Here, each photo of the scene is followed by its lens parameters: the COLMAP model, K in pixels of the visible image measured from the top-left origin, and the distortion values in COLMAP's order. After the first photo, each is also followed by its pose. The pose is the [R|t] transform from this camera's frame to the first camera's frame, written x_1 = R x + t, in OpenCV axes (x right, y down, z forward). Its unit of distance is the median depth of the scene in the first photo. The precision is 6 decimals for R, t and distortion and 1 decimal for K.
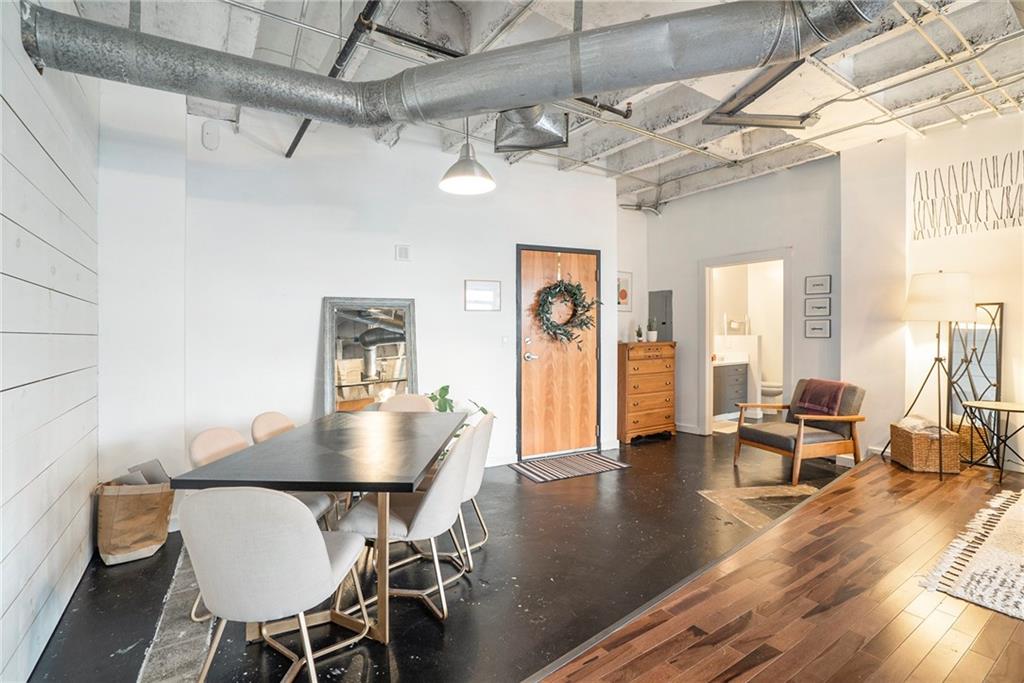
lens RADIAL K [[478.0, 0, 515.8], [0, 478.0, 338.4], [0, 0, 1]] dist [-0.030512, 0.010383]
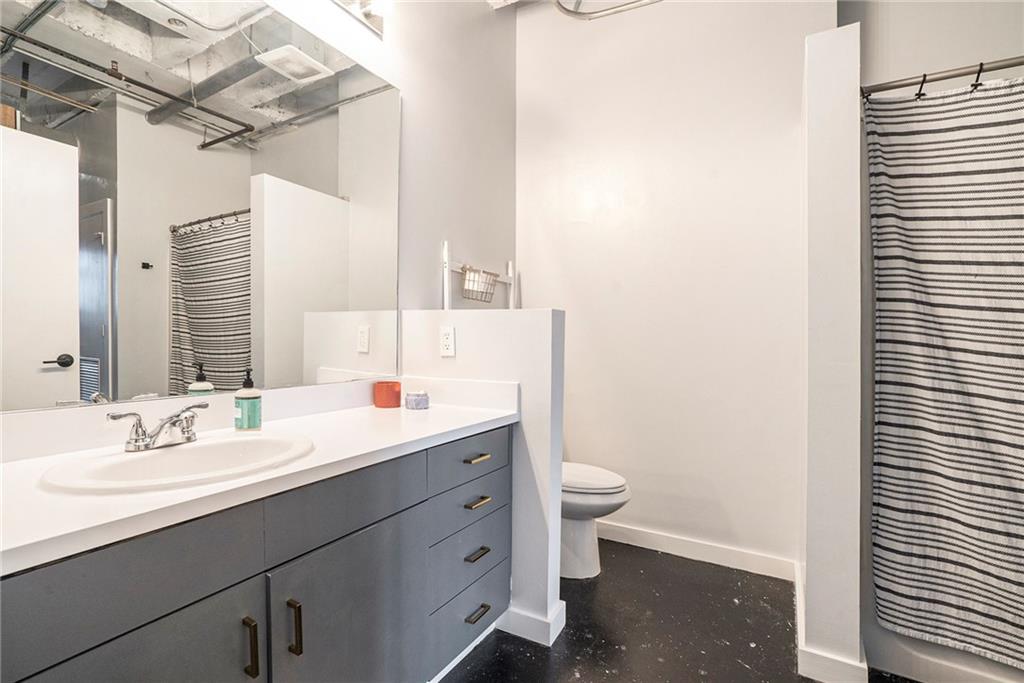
lens RADIAL K [[478.0, 0, 511.0], [0, 478.0, 343.7], [0, 0, 1]] dist [-0.030512, 0.010383]
pose [[0.904611, 0.000417, 0.426238, 0.365117], [0.005355, 0.999909, -0.012344, 0.016536], [-0.426205, 0.013449, 0.904527, 0.743613]]
